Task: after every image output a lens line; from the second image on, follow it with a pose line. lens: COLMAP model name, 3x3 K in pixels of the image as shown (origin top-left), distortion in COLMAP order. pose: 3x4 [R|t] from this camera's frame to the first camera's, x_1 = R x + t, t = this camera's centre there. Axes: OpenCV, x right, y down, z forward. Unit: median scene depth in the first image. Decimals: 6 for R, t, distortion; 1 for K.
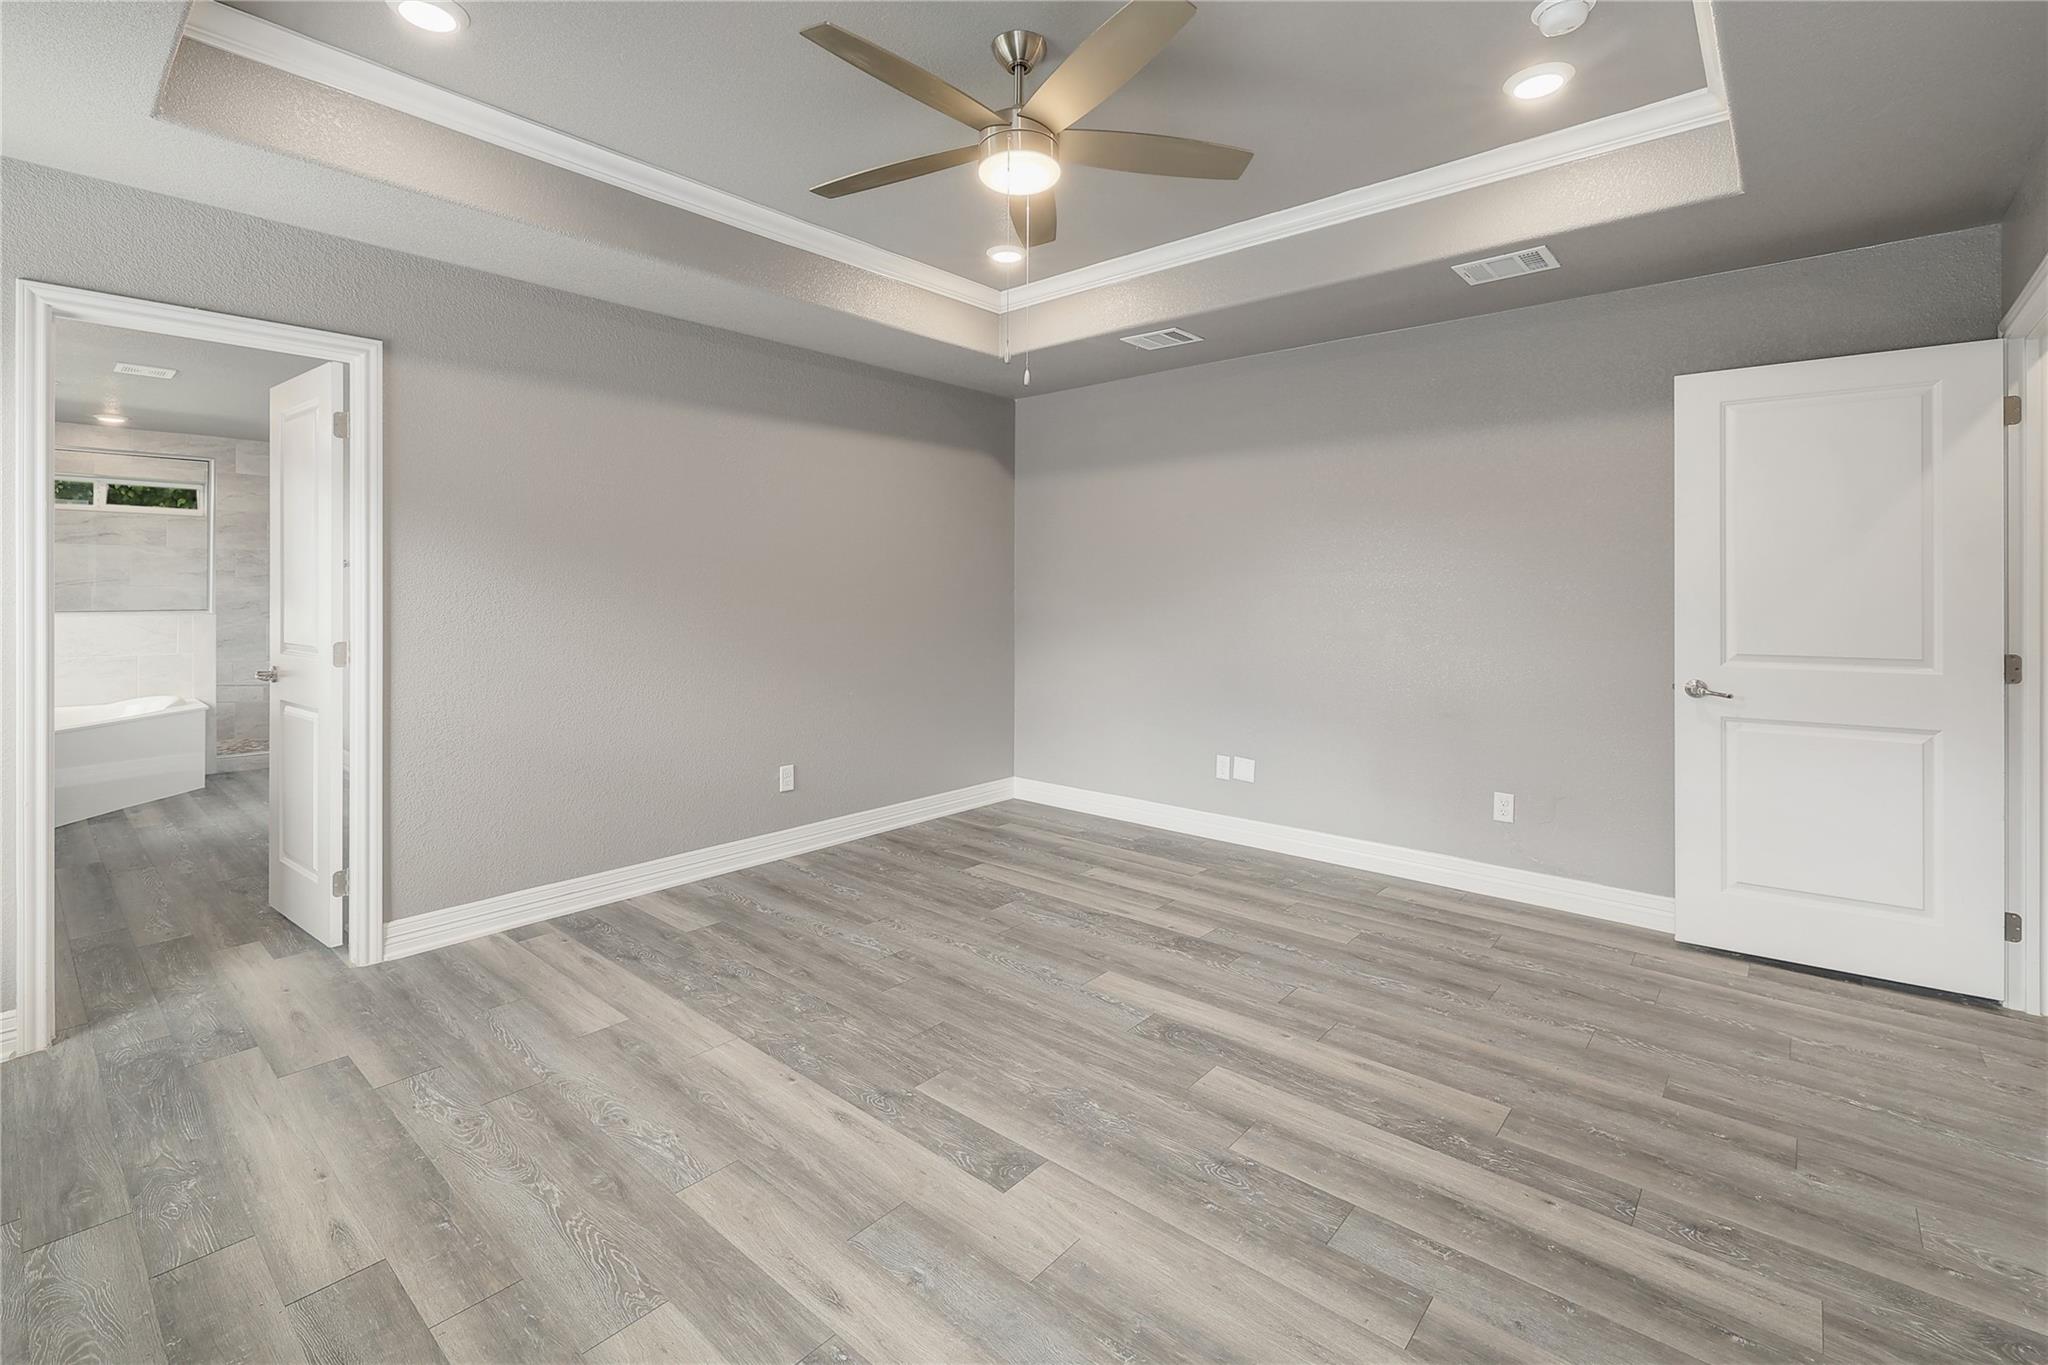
lens RADIAL K [[908.1, 0, 1019.0], [0, 908.1, 593.0], [0, 0, 1]] dist [-0.001045, 0.000230]
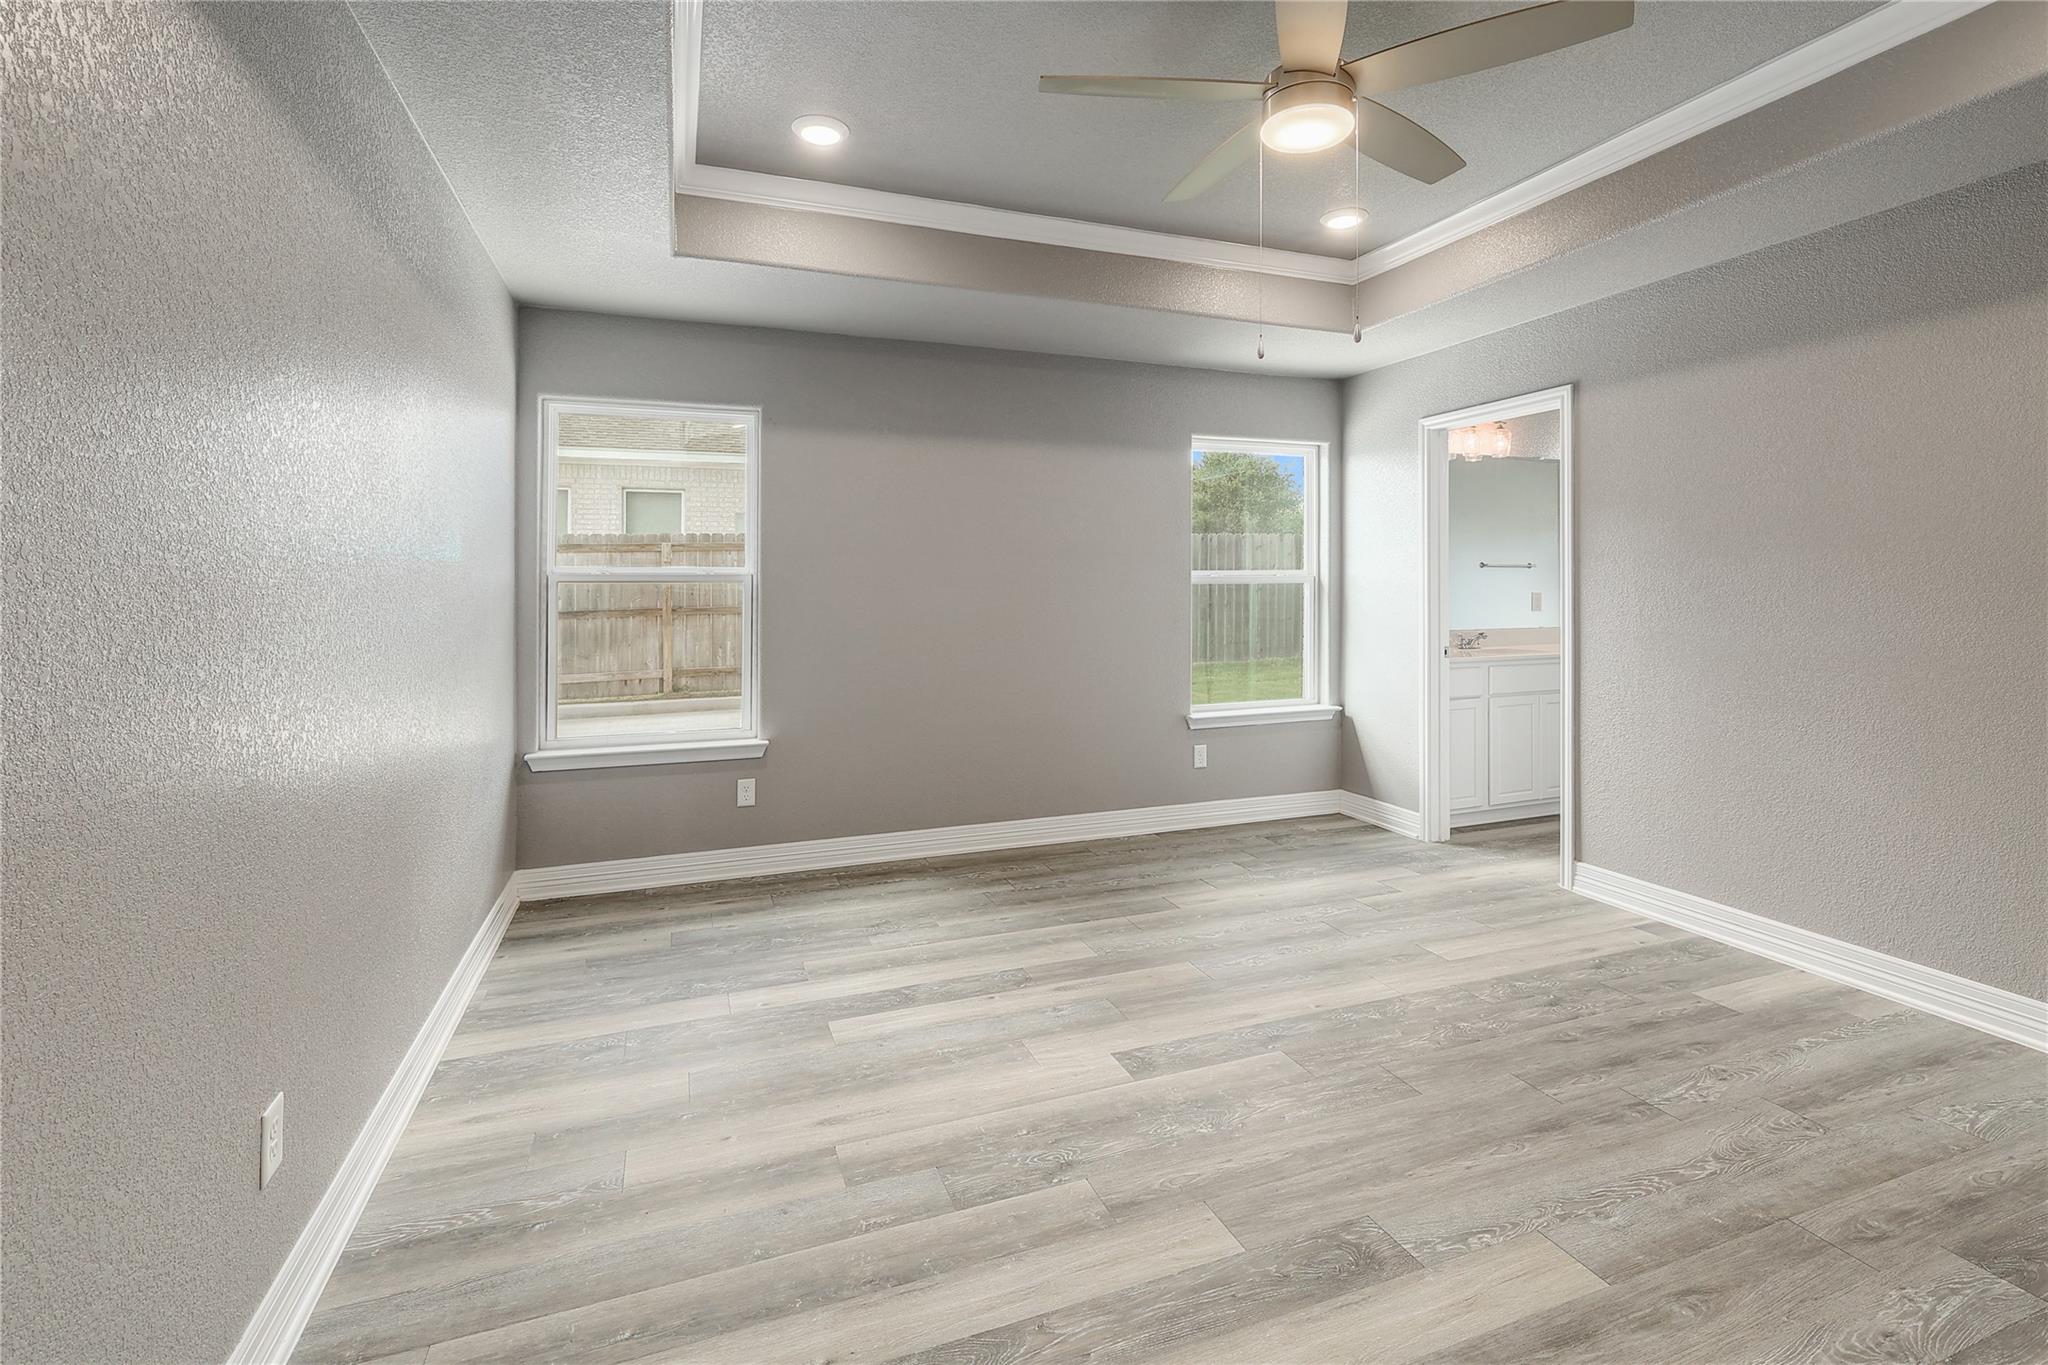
lens RADIAL K [[908.1, 0, 1019.0], [0, 908.1, 593.0], [0, 0, 1]] dist [-0.001045, 0.000230]
pose [[-0.475363, 0.005698, -0.879772, 1.030978], [-0.000589, 0.999977, 0.006795, -0.004459], [0.879790, 0.003749, -0.475348, 1.308095]]
